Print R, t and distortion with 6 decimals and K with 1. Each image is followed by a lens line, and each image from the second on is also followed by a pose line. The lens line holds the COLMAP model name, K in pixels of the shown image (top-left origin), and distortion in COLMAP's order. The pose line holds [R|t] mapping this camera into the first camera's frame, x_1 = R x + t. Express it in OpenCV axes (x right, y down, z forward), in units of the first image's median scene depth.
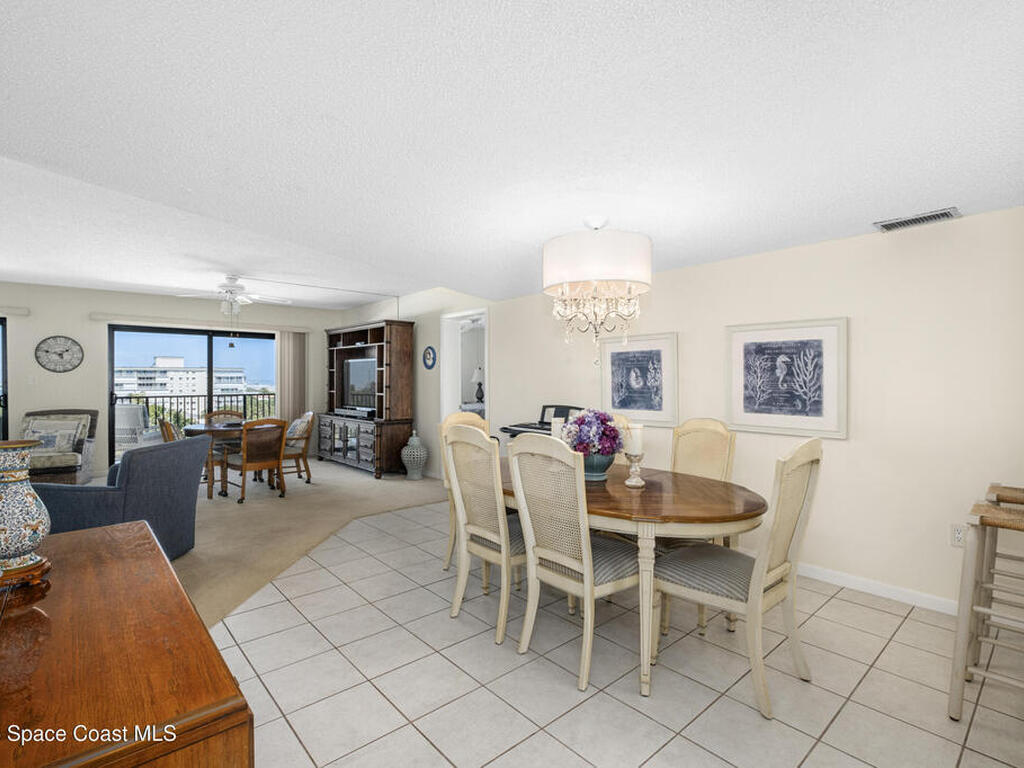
lens RADIAL K [[503.6, 0, 509.9], [0, 503.6, 379.1], [0, 0, 1]] dist [-0.002290, -0.000432]
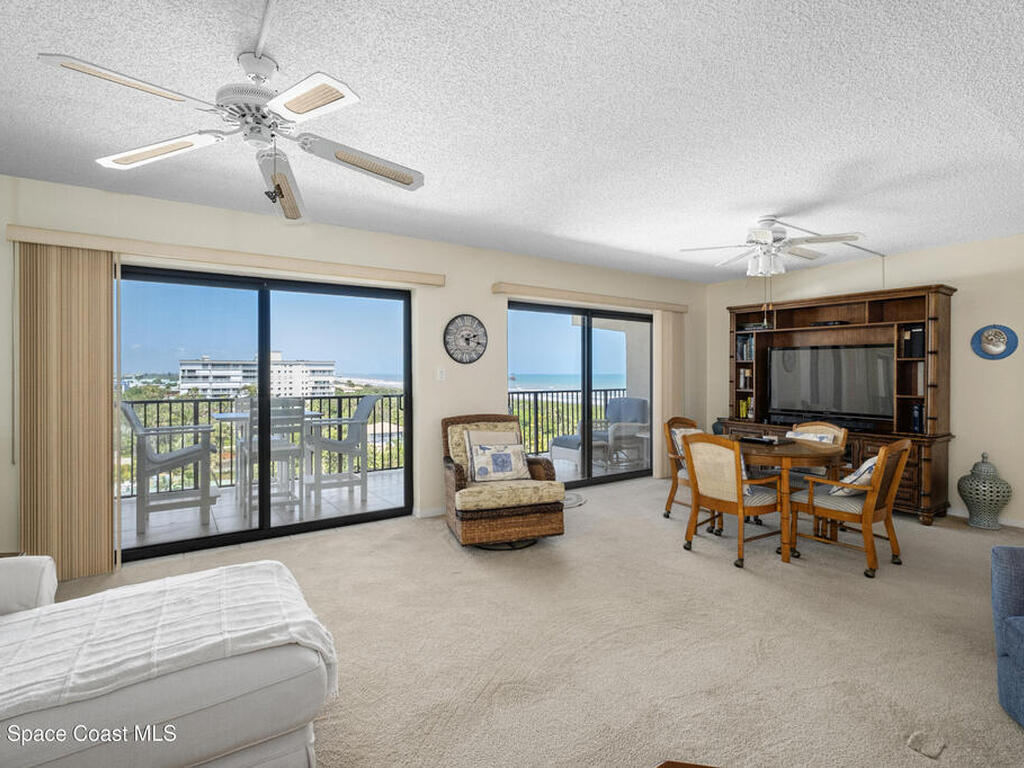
lens RADIAL K [[503.6, 0, 509.9], [0, 503.6, 379.1], [0, 0, 1]] dist [-0.002290, -0.000432]
pose [[0.988884, 0.004695, -0.148615, -0.700140], [-0.002813, 0.999913, 0.012872, -0.000204], [0.148662, -0.012311, 0.988811, 0.267875]]
